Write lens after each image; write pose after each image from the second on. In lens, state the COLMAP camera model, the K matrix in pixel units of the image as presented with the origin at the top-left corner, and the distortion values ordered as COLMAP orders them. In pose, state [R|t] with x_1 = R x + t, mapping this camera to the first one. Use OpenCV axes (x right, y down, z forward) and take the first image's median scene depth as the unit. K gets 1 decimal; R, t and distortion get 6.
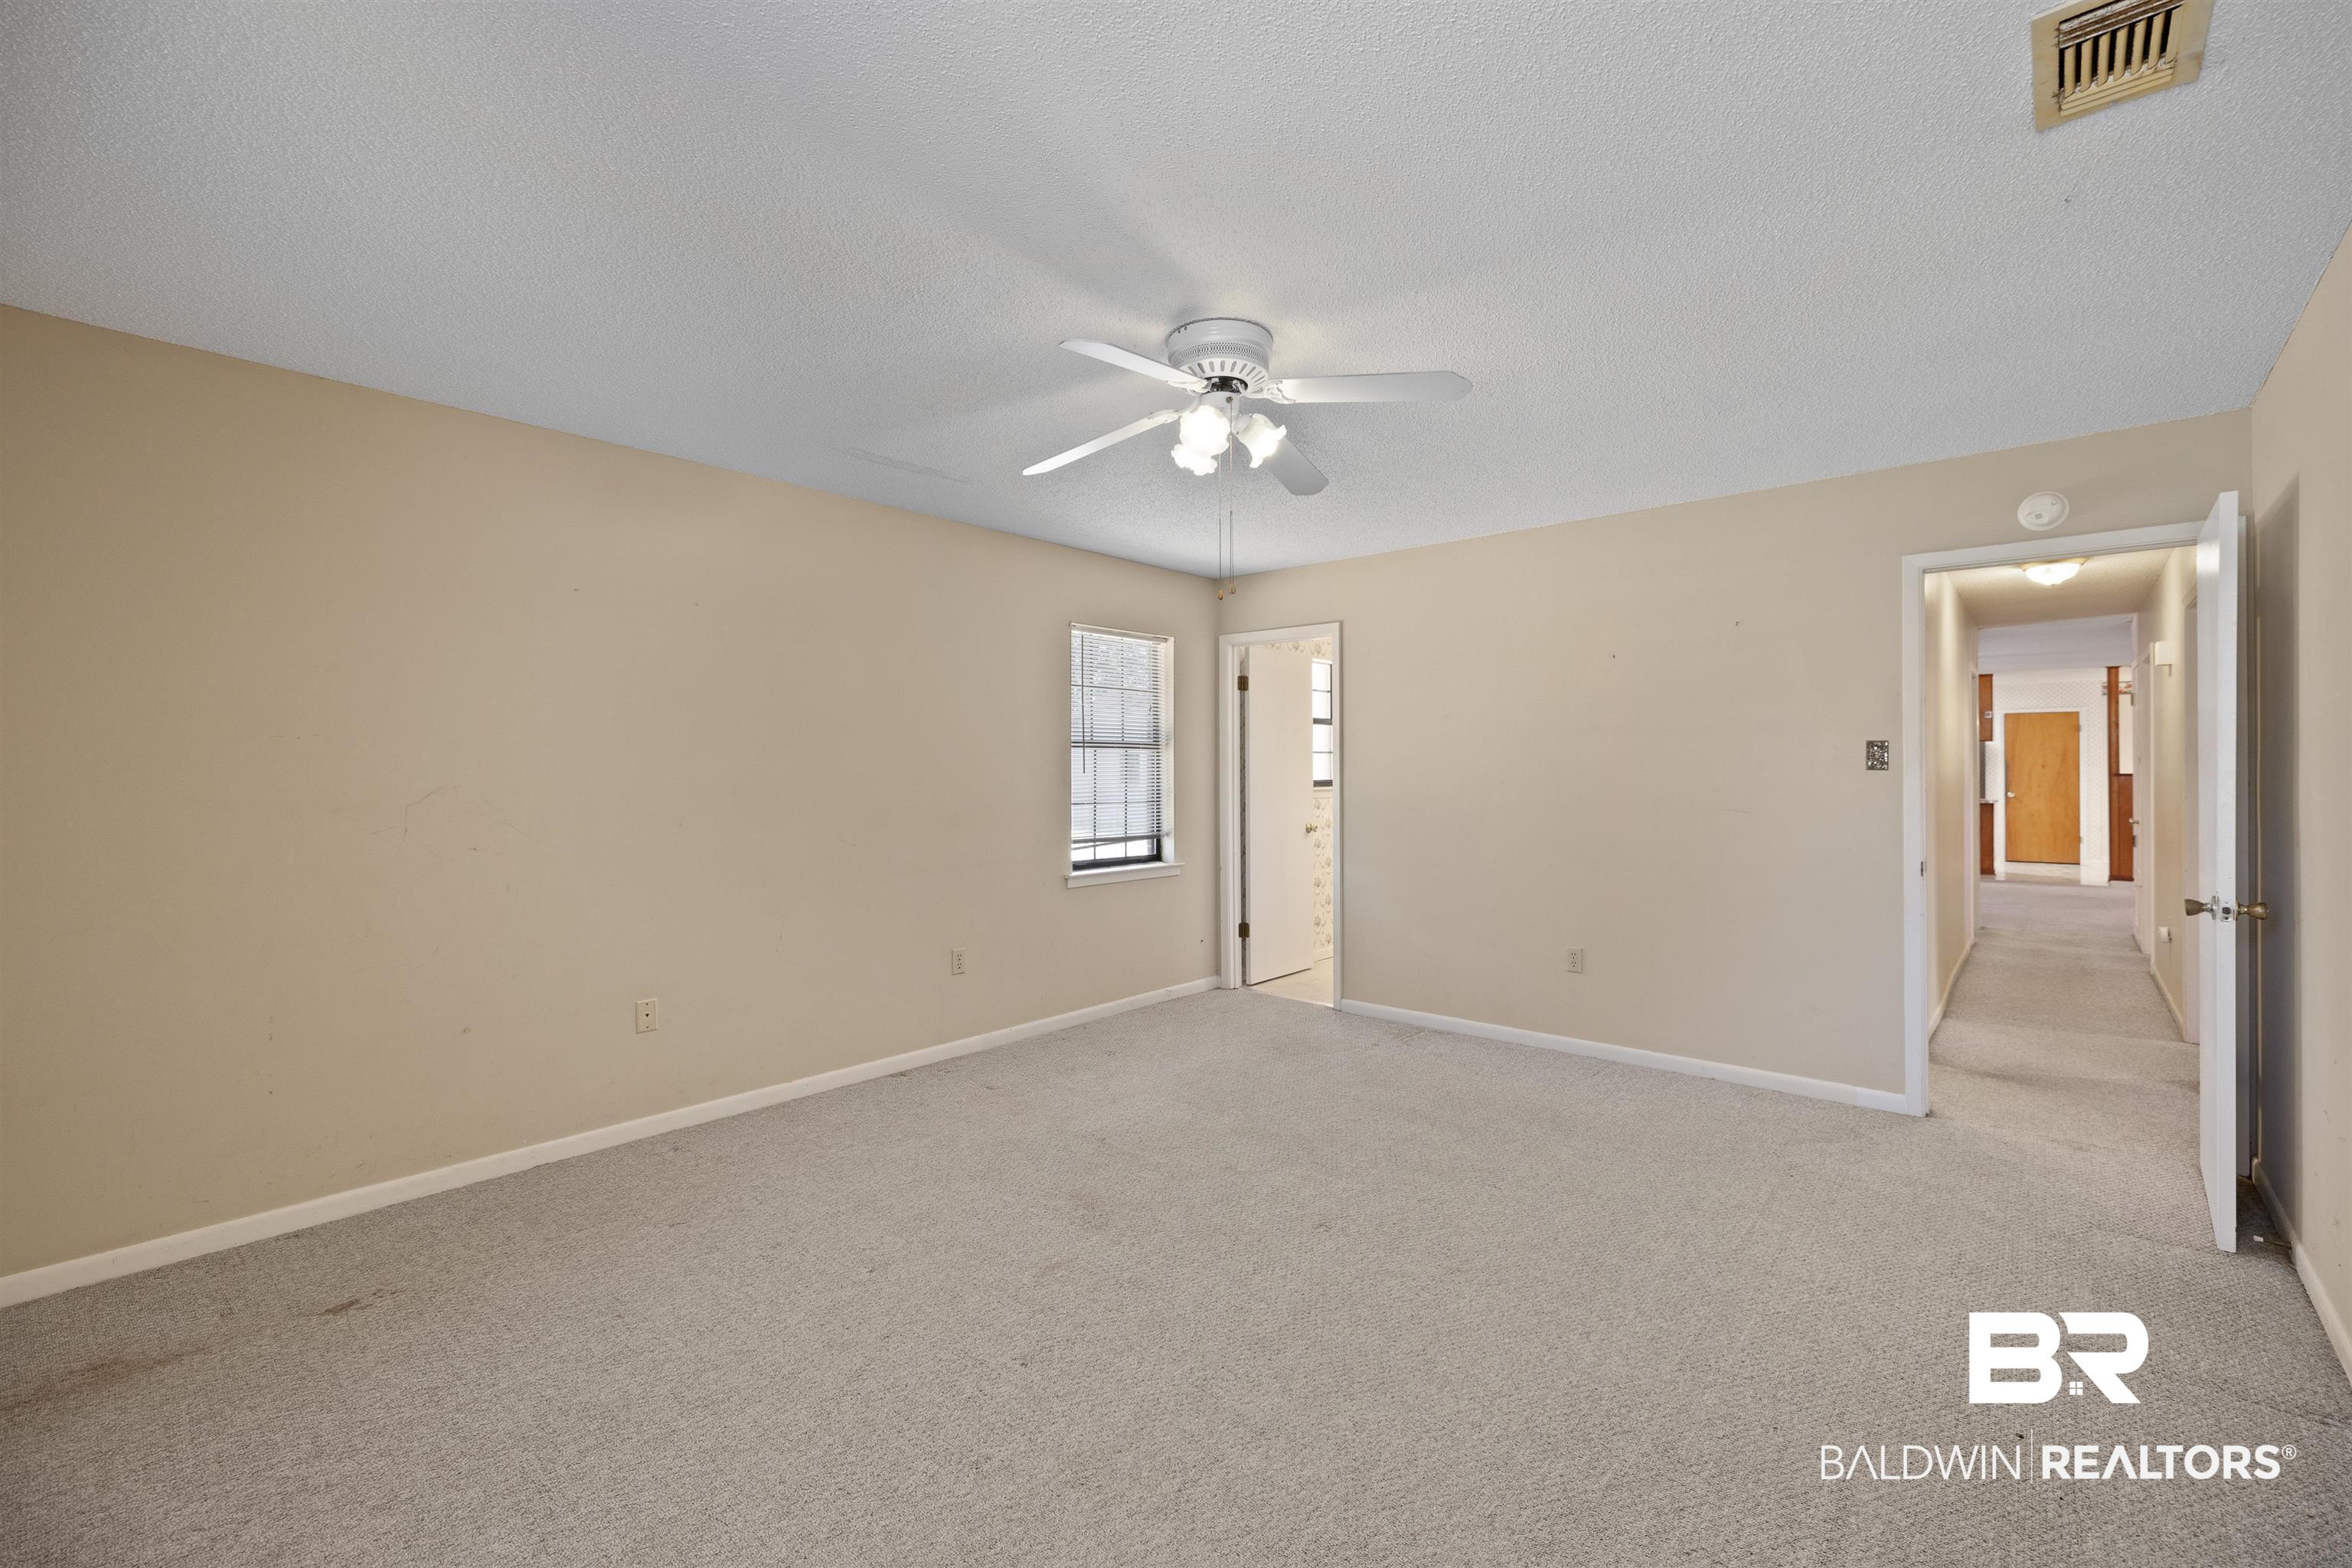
lens RADIAL K [[987.3, 0, 1183.3], [0, 987.3, 768.2], [0, 0, 1]] dist [0.001108, -0.000538]
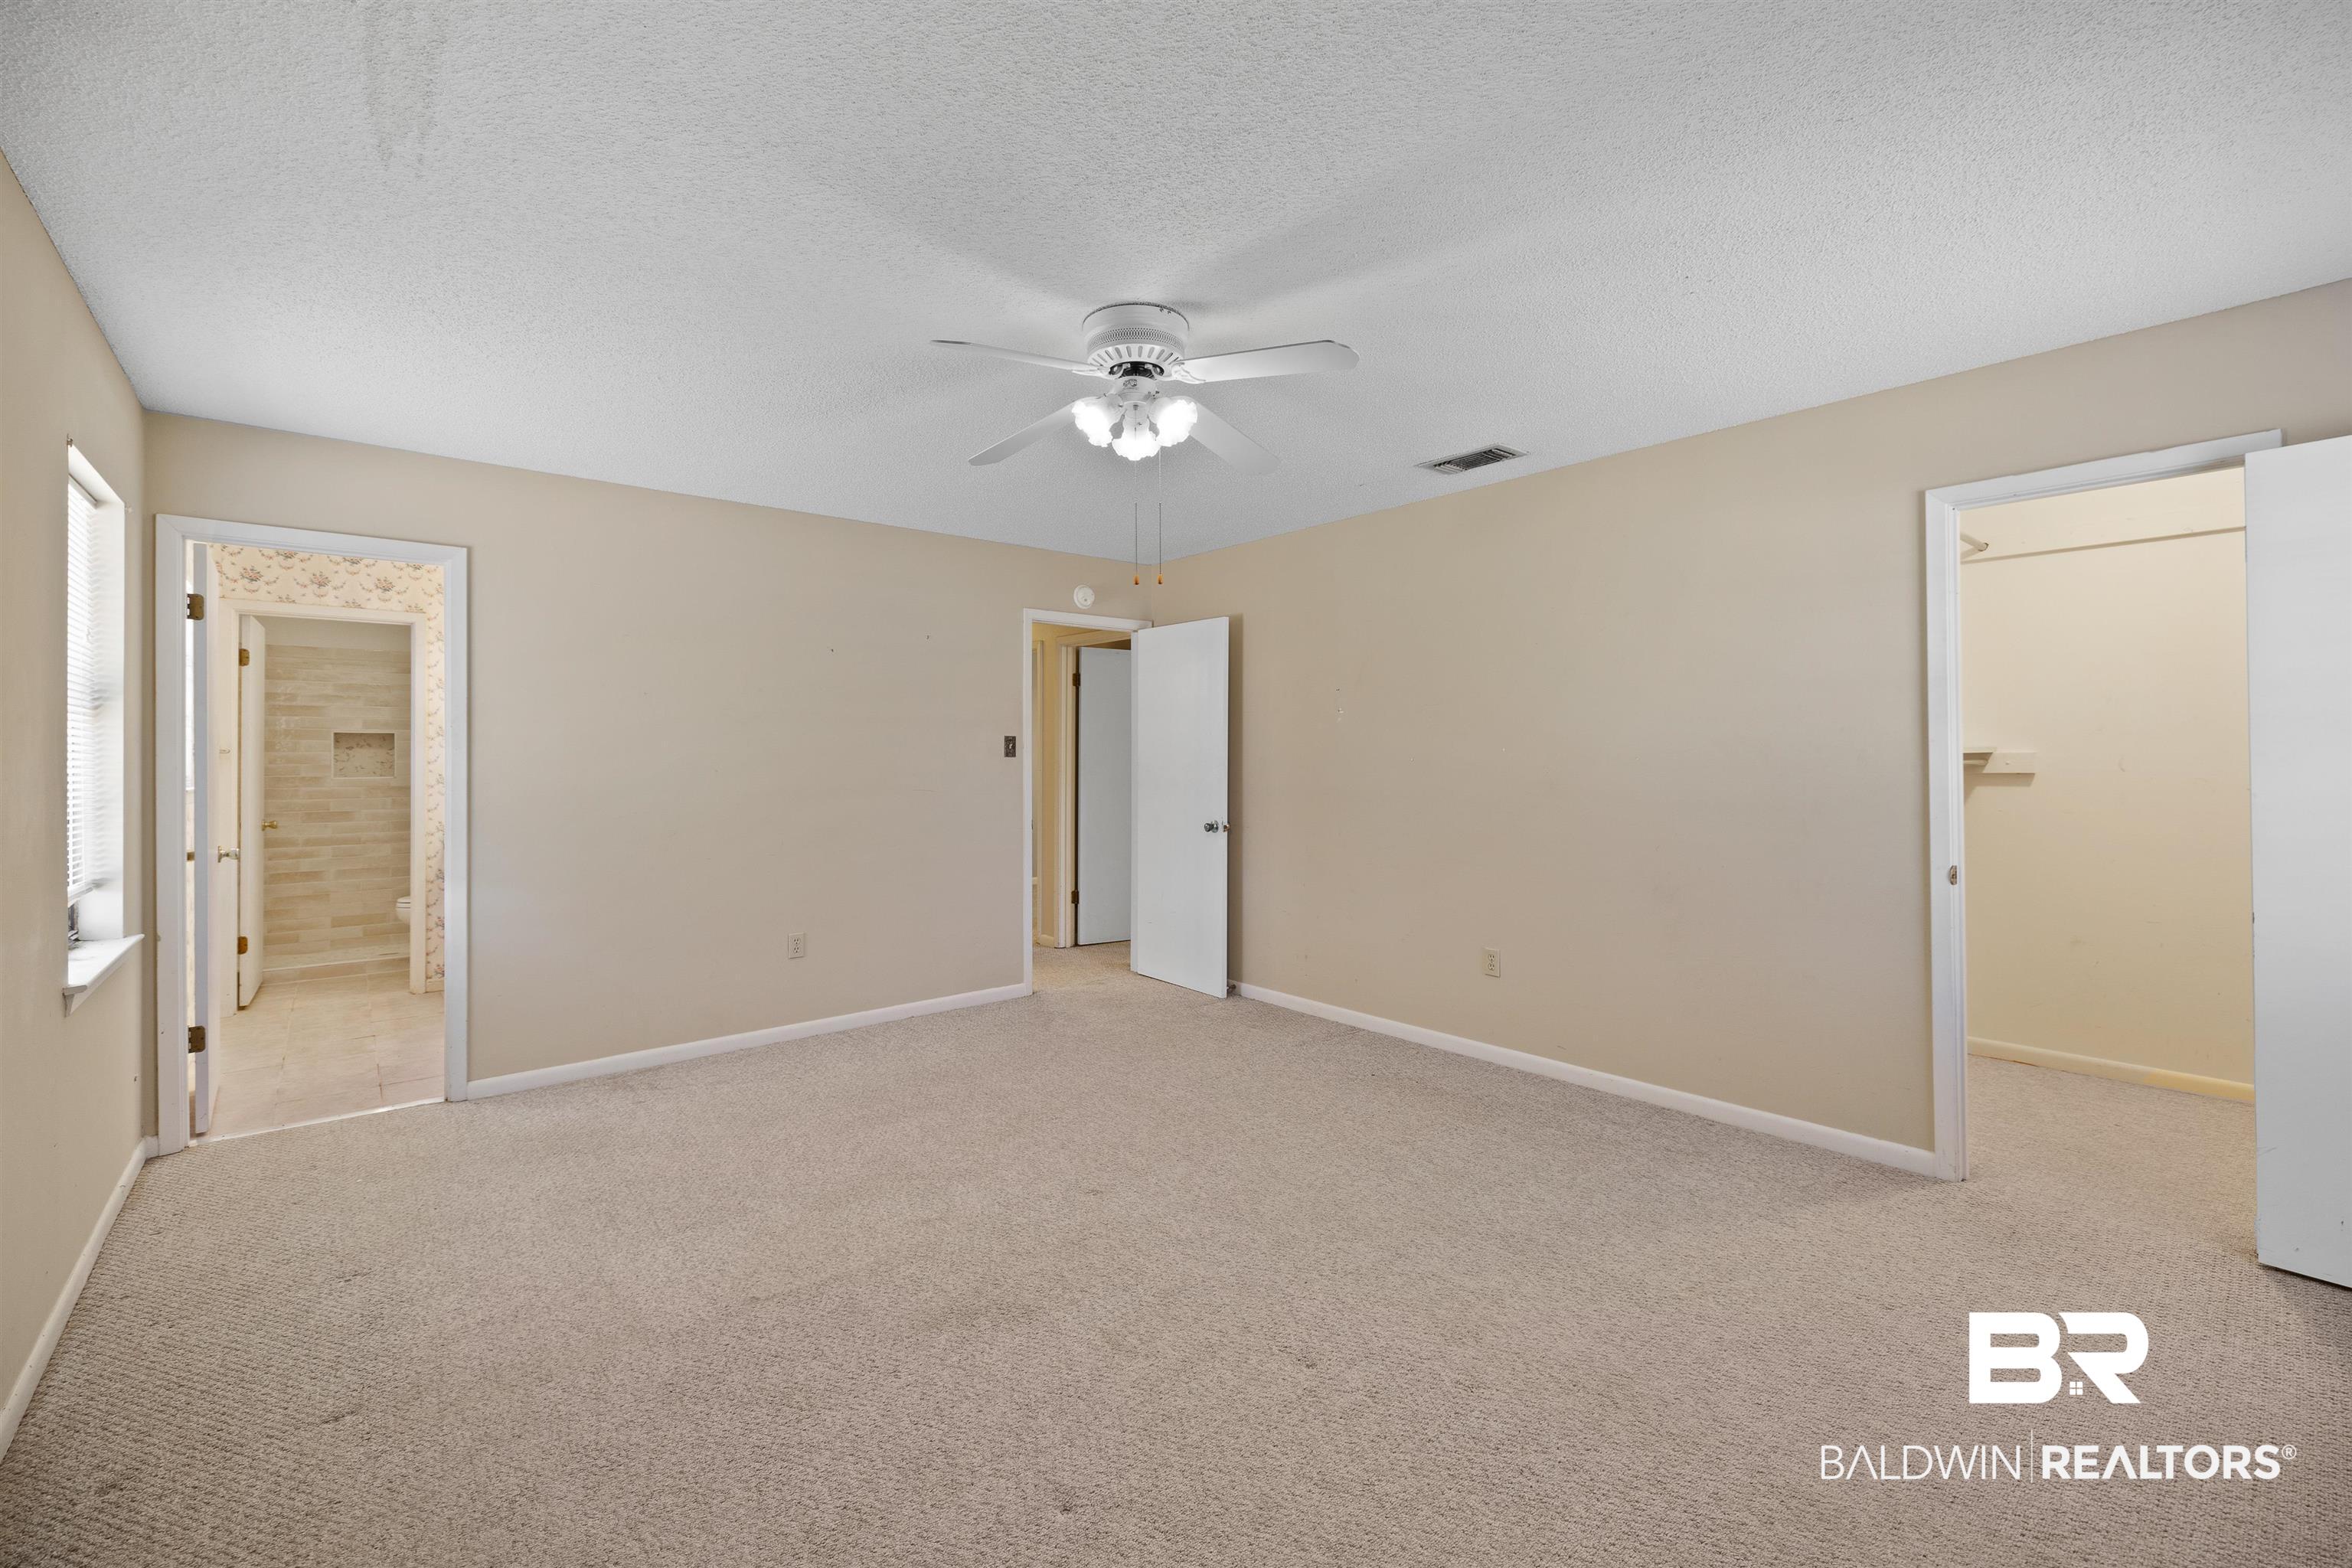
lens RADIAL K [[987.3, 0, 1176.4], [0, 987.3, 765.4], [0, 0, 1]] dist [0.001108, -0.000538]
pose [[0.146123, -0.003629, 0.989260, -0.651499], [-0.000702, 0.999993, 0.003772, 0.008285], [-0.989266, -0.001245, 0.146119, 0.568871]]
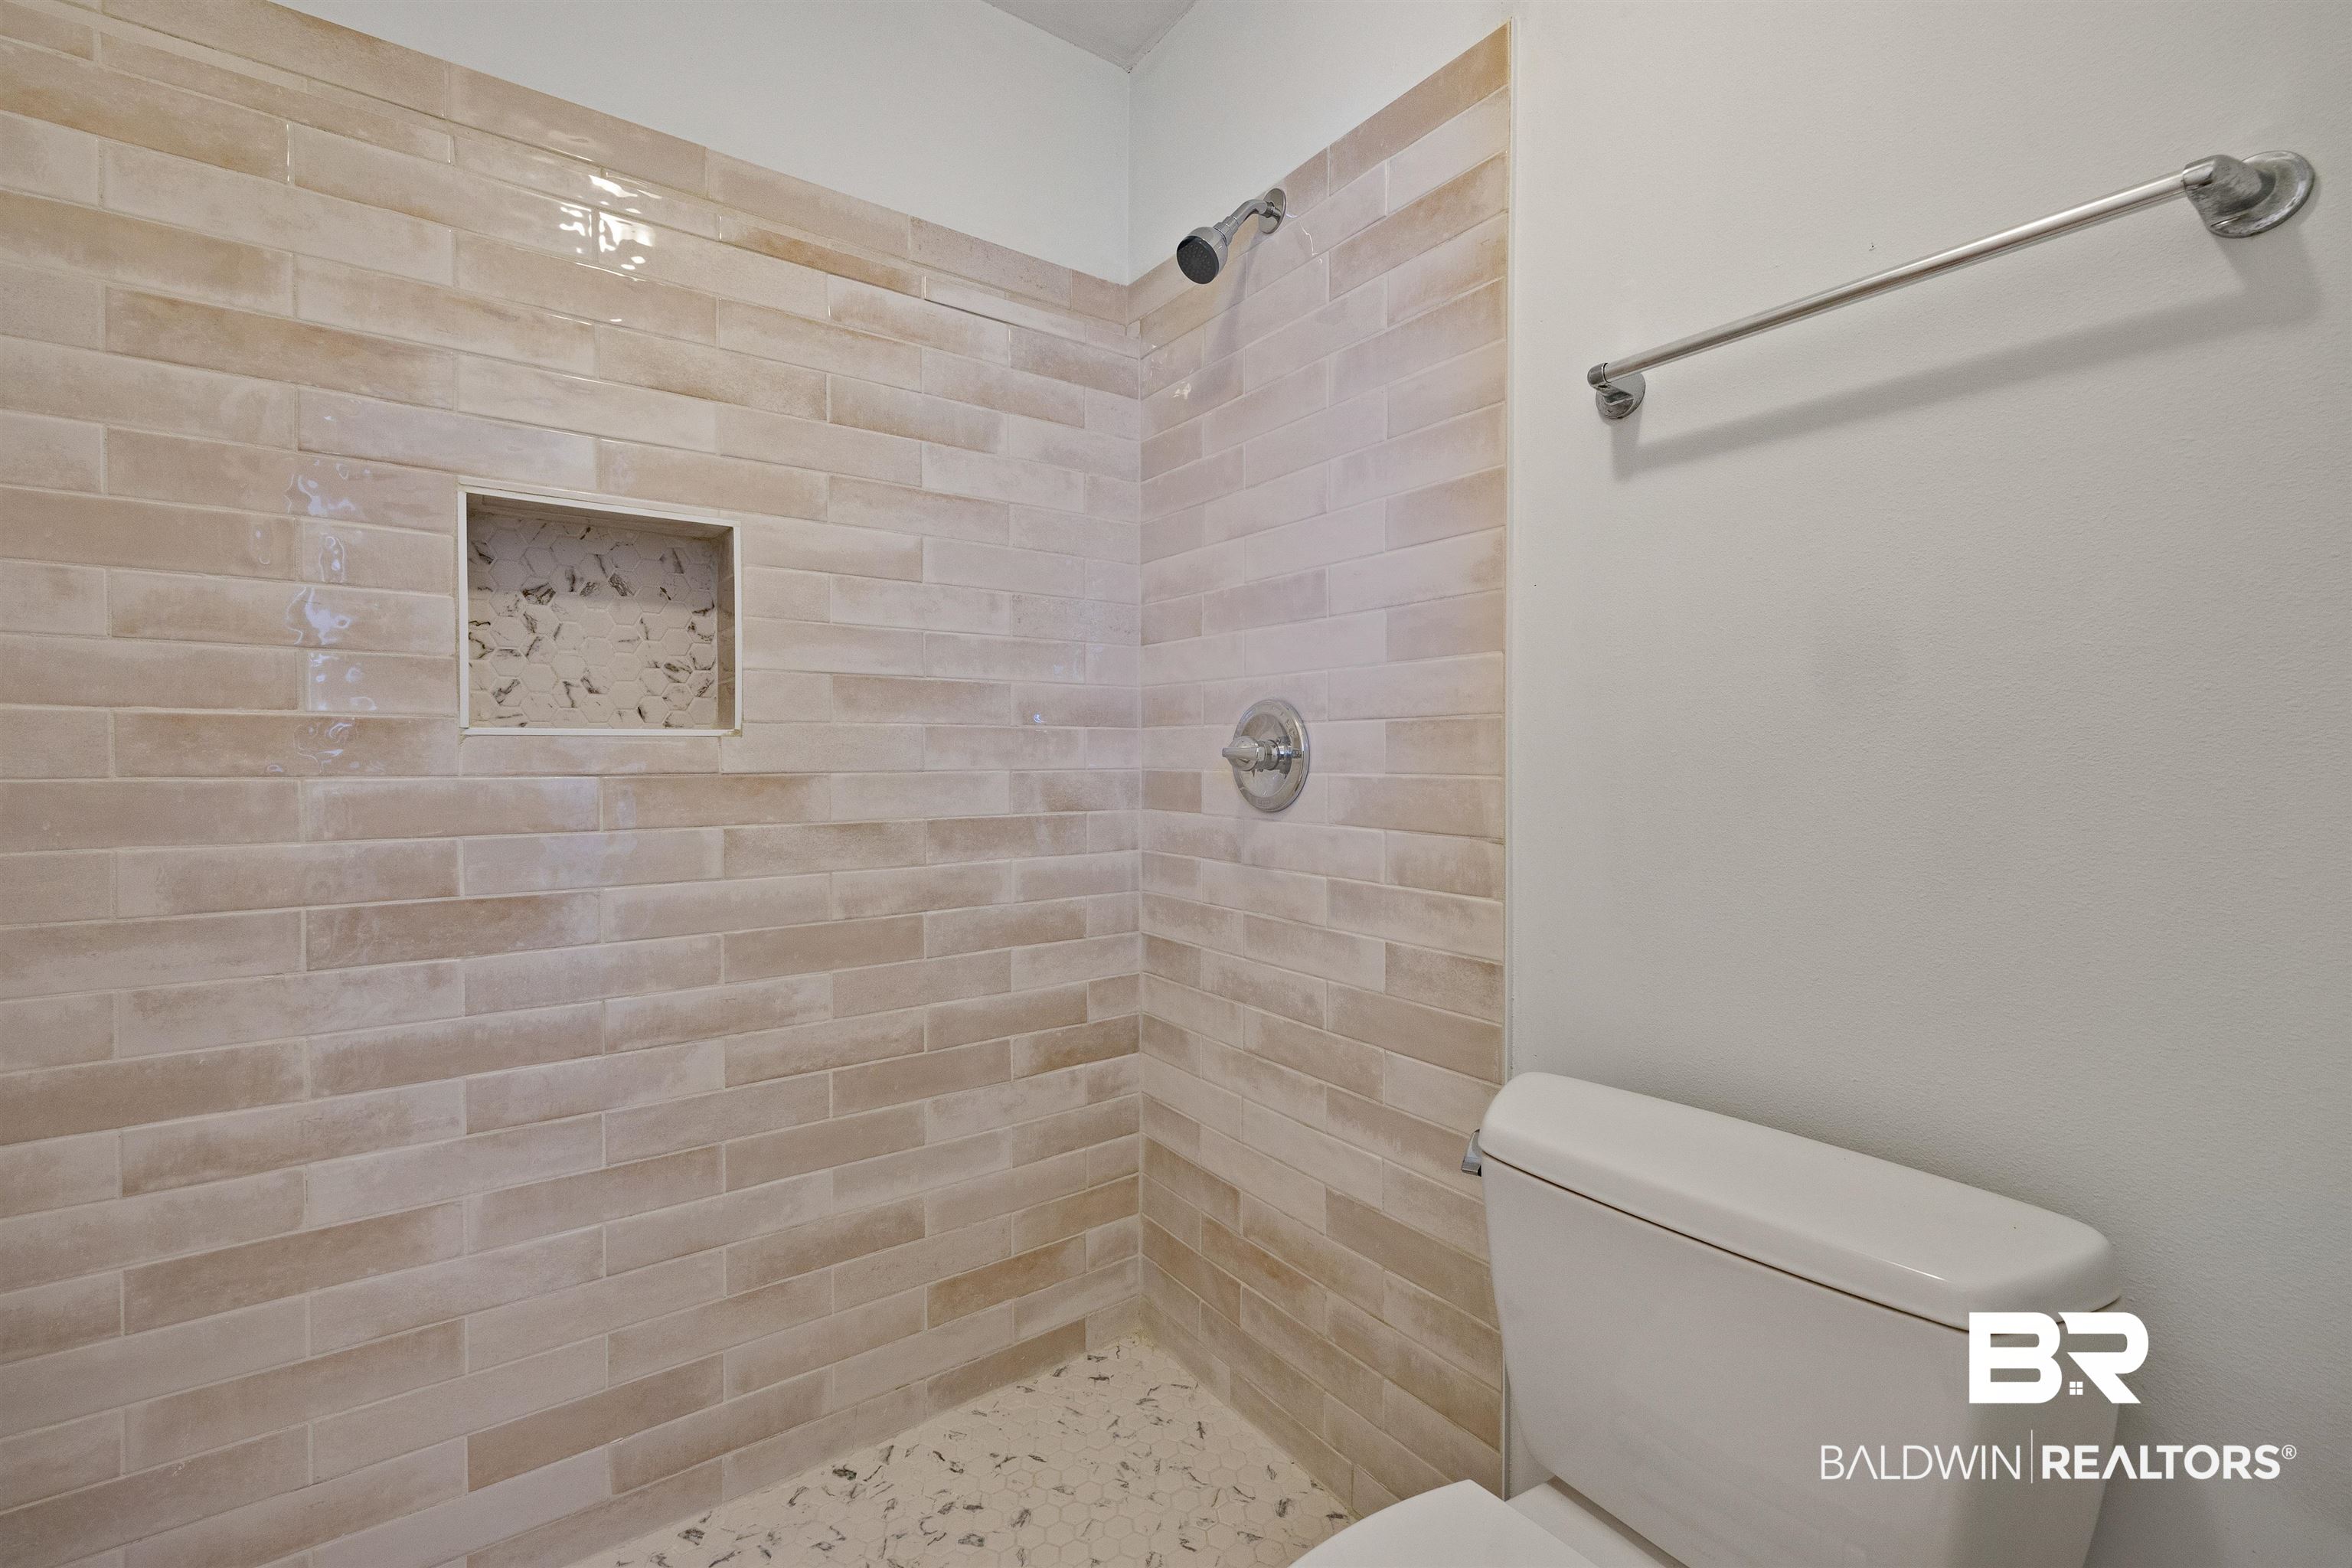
lens RADIAL K [[987.3, 0, 1177.5], [0, 987.3, 783.8], [0, 0, 1]] dist [0.001108, -0.000538]
pose [[0.214856, -0.019941, 0.976442, 0.005577], [0.002468, 0.999799, 0.019875, 0.031140], [-0.976643, -0.001860, 0.214862, 1.326727]]
